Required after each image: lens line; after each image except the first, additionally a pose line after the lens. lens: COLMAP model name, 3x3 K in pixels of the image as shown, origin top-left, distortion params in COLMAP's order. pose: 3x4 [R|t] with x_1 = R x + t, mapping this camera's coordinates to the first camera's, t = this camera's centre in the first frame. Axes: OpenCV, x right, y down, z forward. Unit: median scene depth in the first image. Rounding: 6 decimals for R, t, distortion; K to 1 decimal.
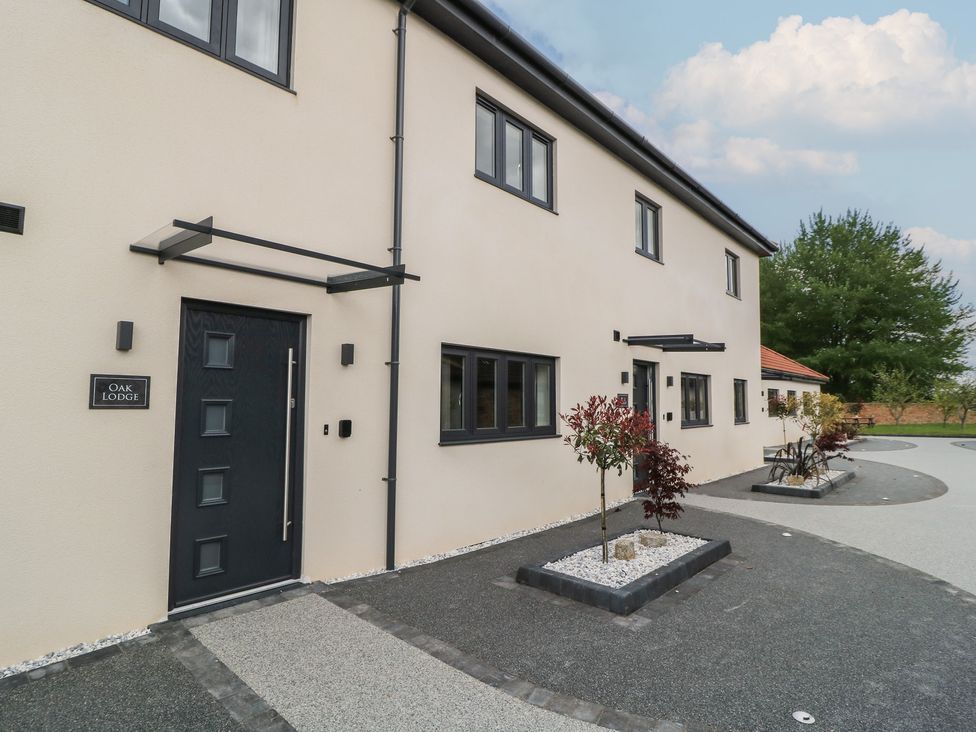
lens RADIAL K [[533.1, 0, 493.6], [0, 533.1, 367.7], [0, 0, 1]] dist [-0.004827, -0.007800]
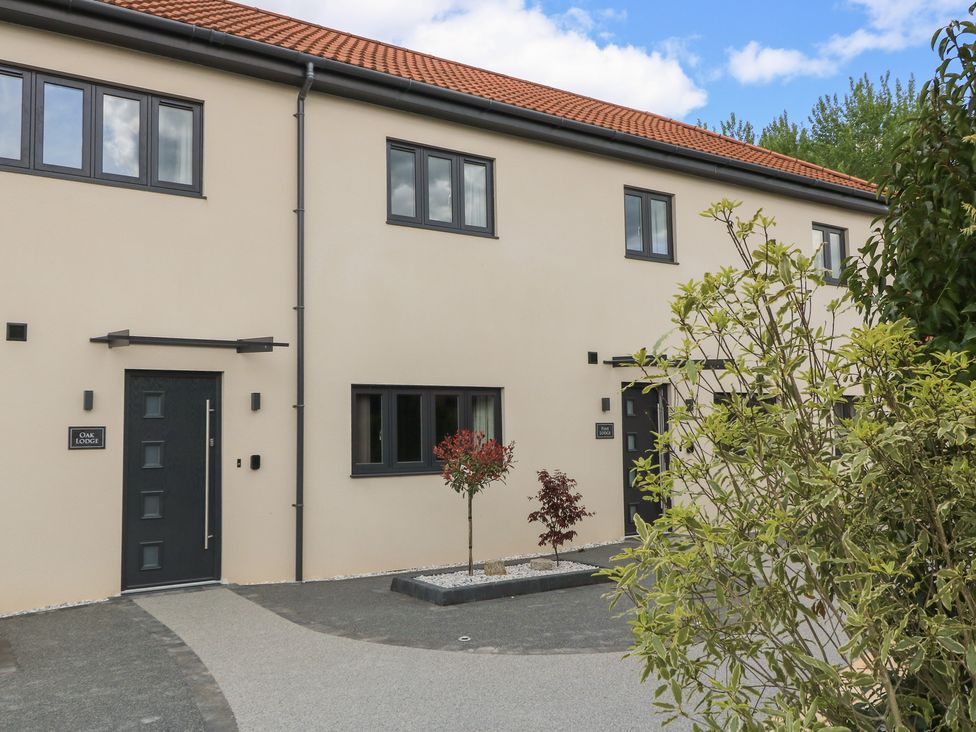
lens RADIAL K [[897.5, 0, 485.8], [0, 897.5, 364.9], [0, 0, 1]] dist [0.030445, 0.000000]
pose [[0.968830, -0.040939, -0.244320, 0.770972], [0.038555, 0.999151, -0.014536, -0.060548], [0.244707, 0.004663, 0.969586, -0.904526]]
